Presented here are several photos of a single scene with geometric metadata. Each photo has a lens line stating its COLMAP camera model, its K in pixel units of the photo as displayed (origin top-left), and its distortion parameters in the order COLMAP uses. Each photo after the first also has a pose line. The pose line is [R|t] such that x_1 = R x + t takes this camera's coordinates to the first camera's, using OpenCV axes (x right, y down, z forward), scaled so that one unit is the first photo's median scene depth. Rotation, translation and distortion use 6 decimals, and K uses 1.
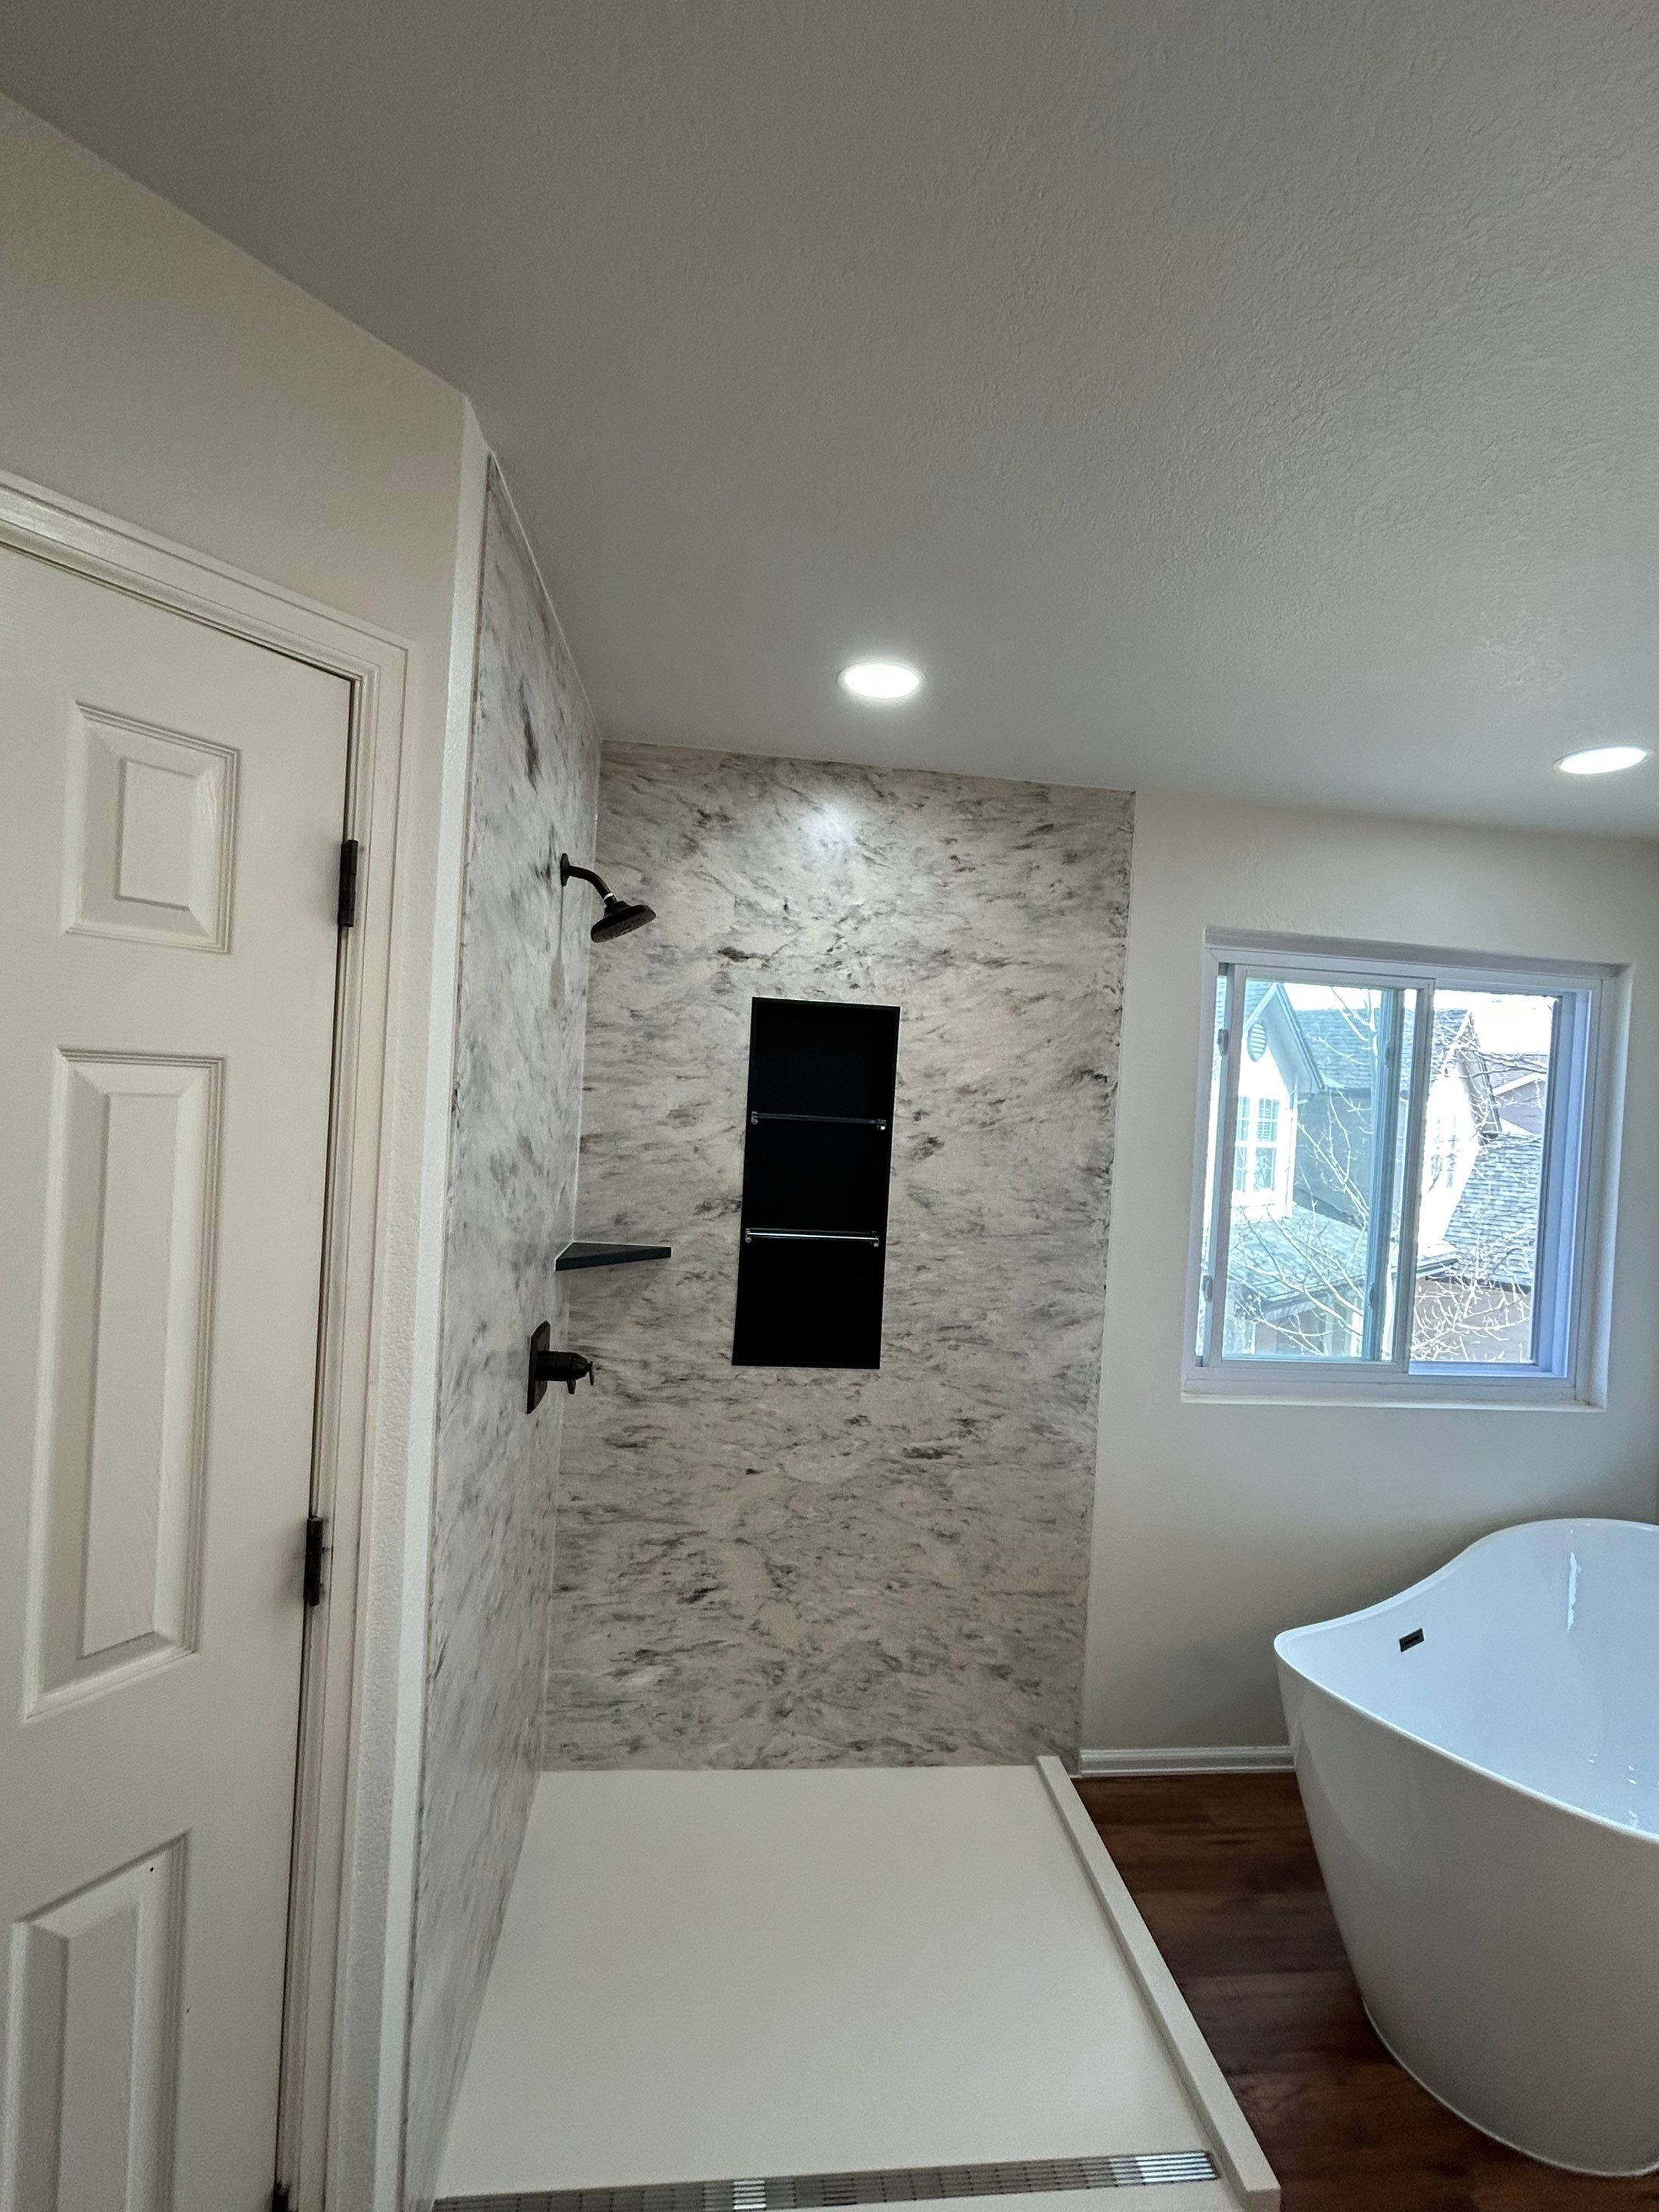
lens RADIAL K [[1015.9, 0, 833.3], [0, 1015.9, 1100.8], [0, 0, 1]] dist [0.000466, -0.001701]
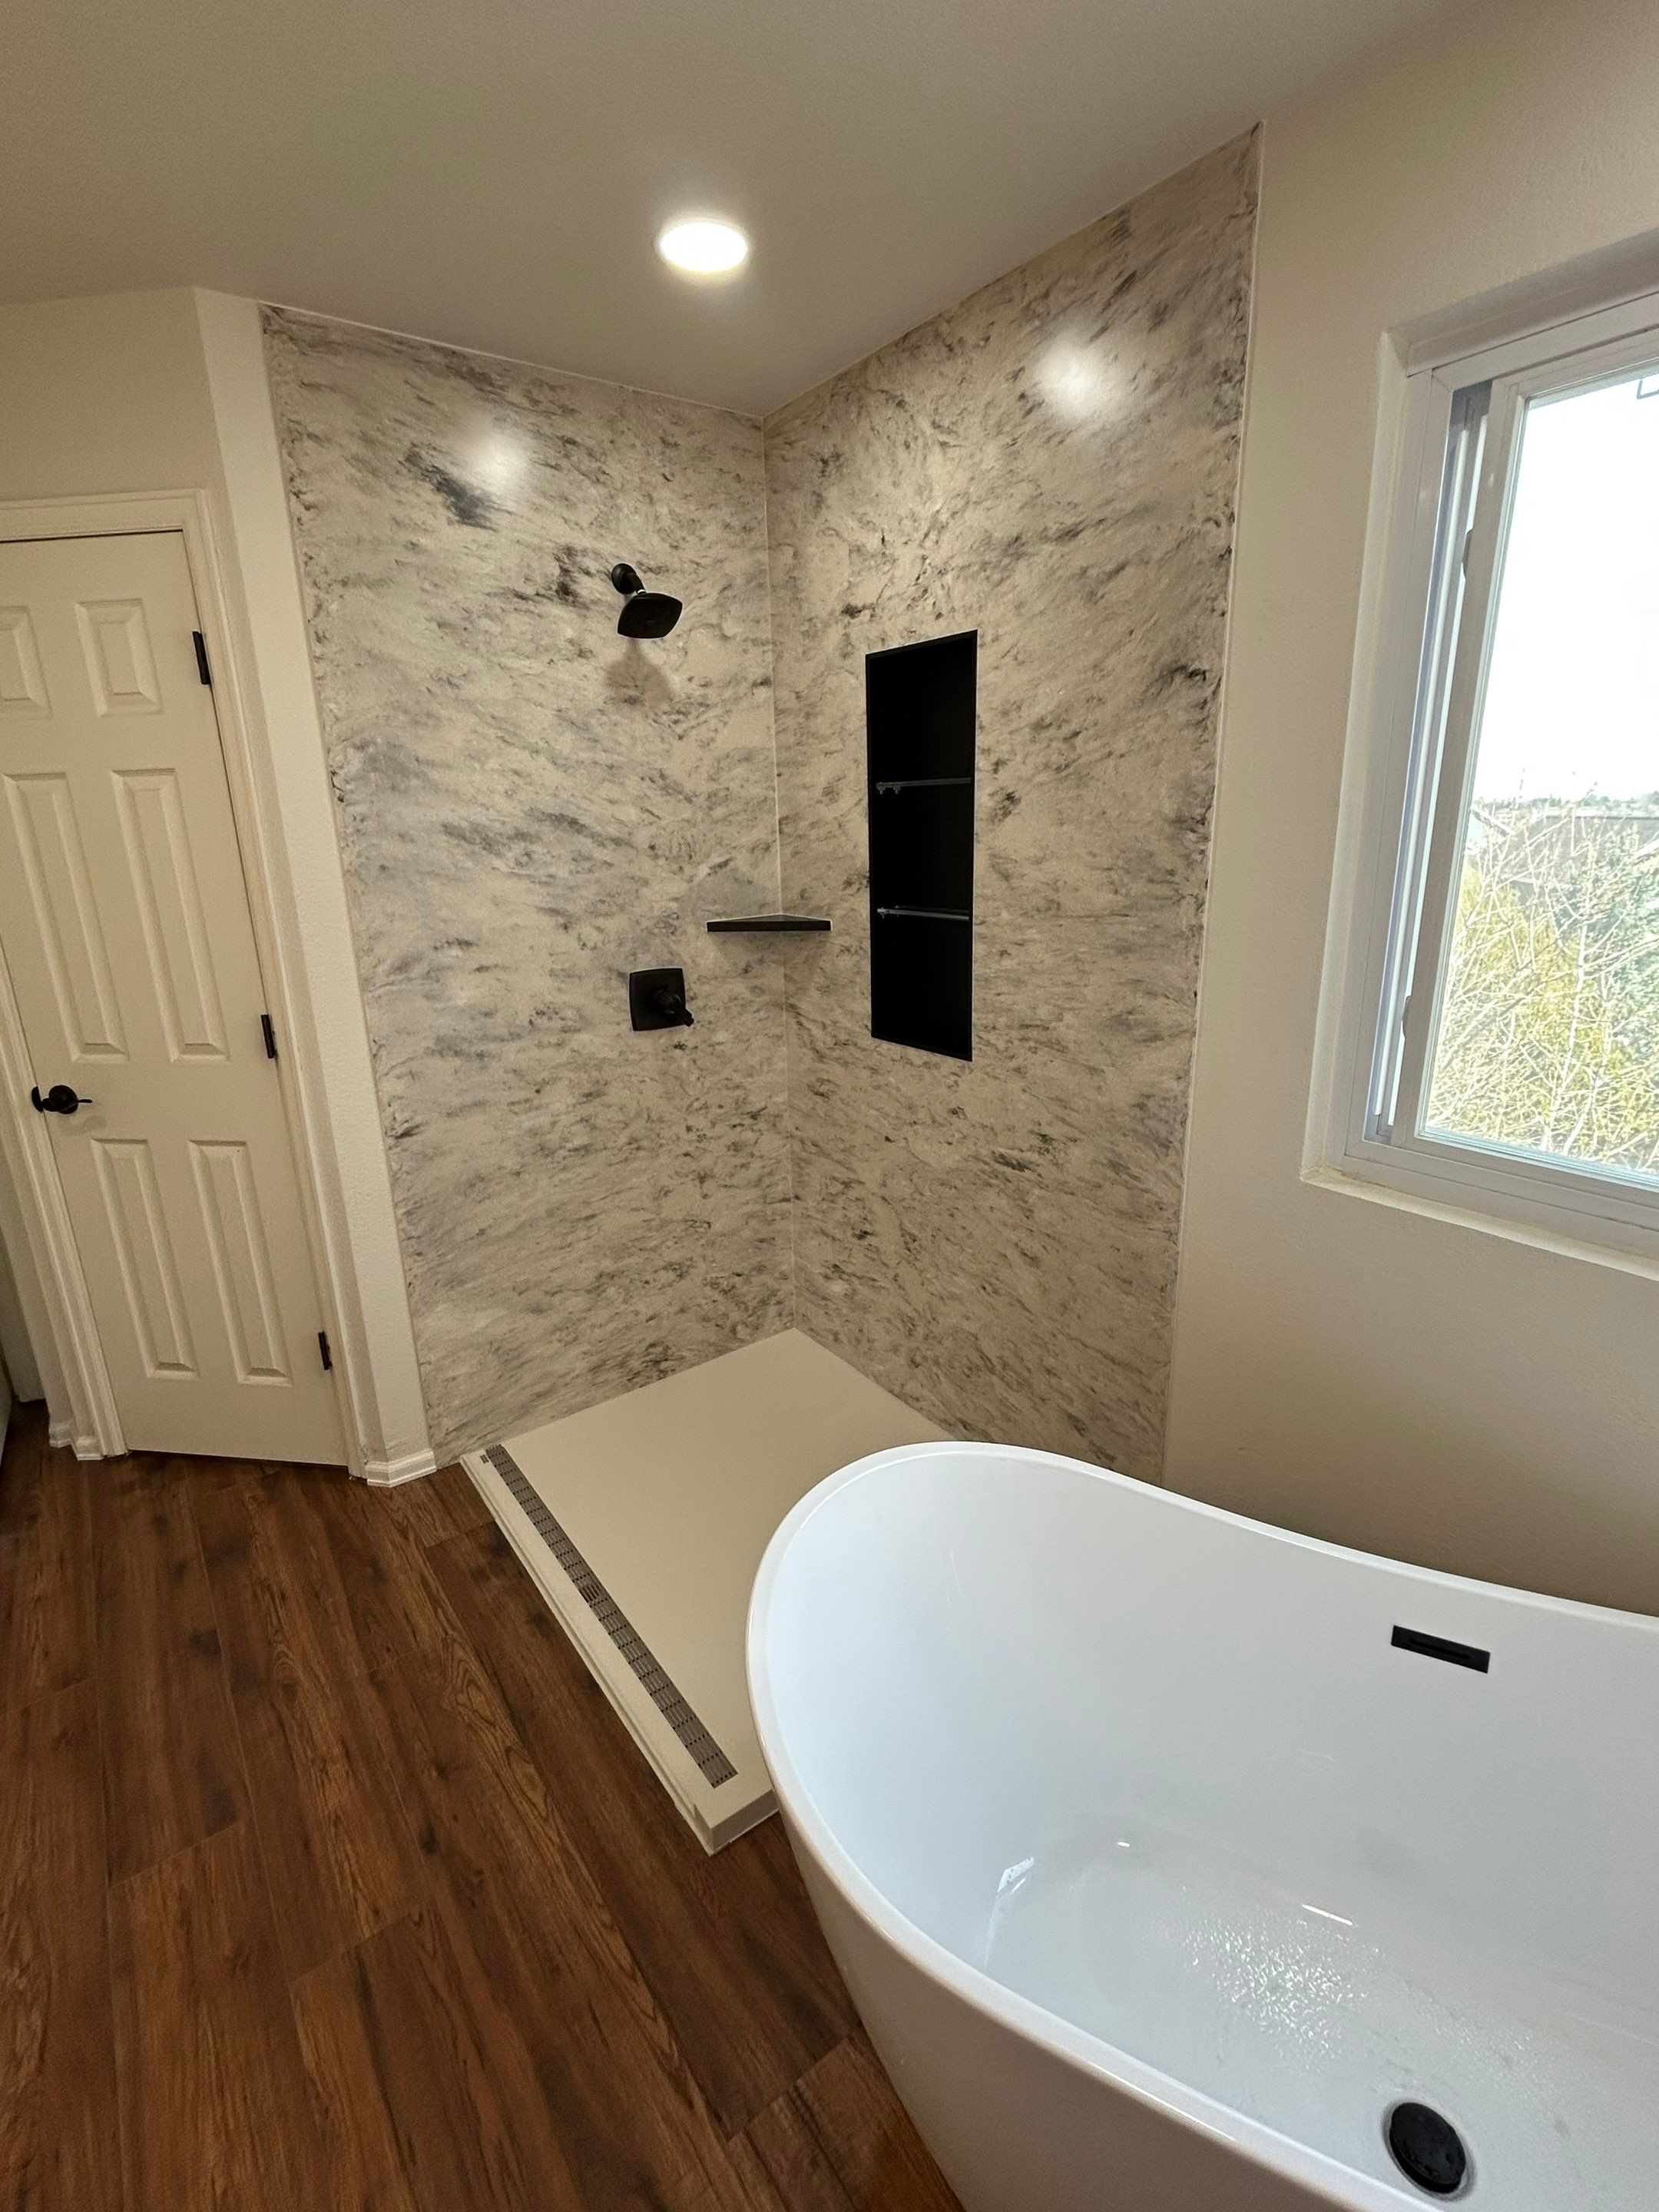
lens RADIAL K [[1018.0, 0, 835.4], [0, 1018.0, 1099.8], [0, 0, 1]] dist [-0.001533, 0.001008]
pose [[0.492330, 0.166673, -0.854301, 0.767368], [0.049297, 0.974580, 0.218549, 0.090963], [0.869011, -0.149712, 0.471599, 0.453782]]
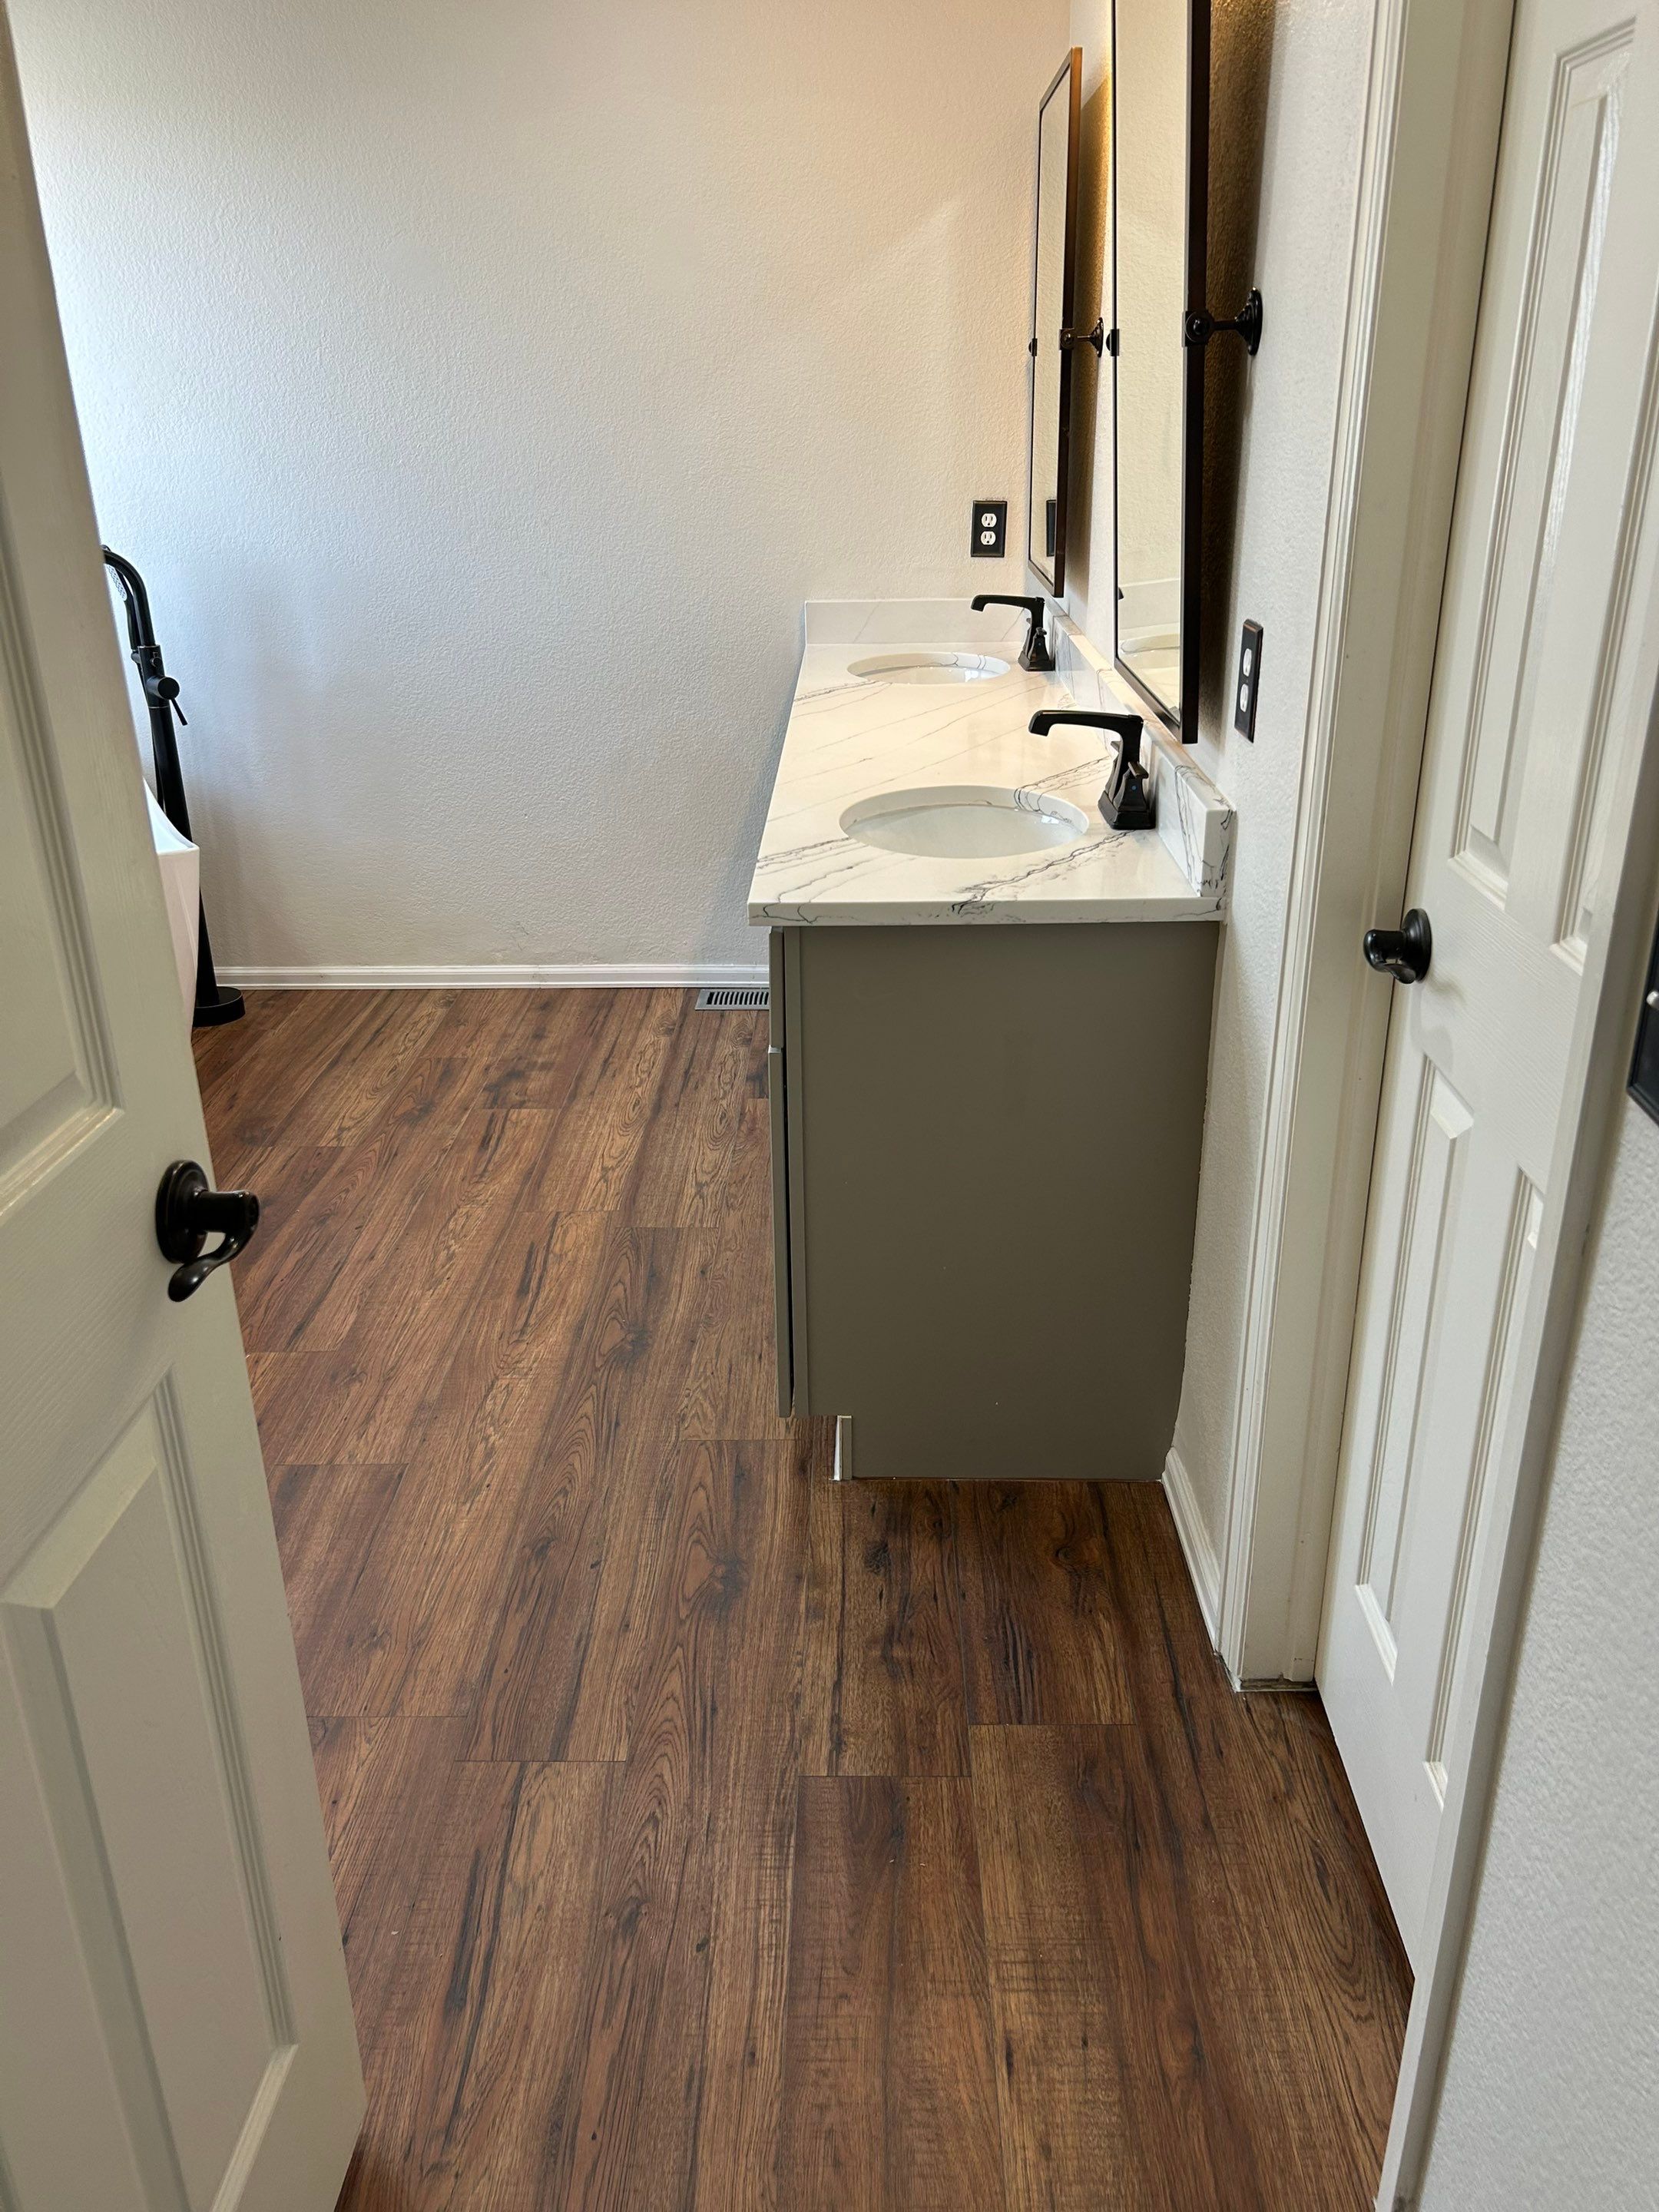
lens RADIAL K [[1665.7, 0, 862.5], [0, 1665.7, 1096.6], [0, 0, 1]] dist [0.070349, -0.081515]
pose [[0.120559, -0.439310, 0.890209, -0.639478], [0.020259, 0.897652, 0.440239, 0.050996], [-0.992499, -0.035040, 0.117120, -0.079255]]
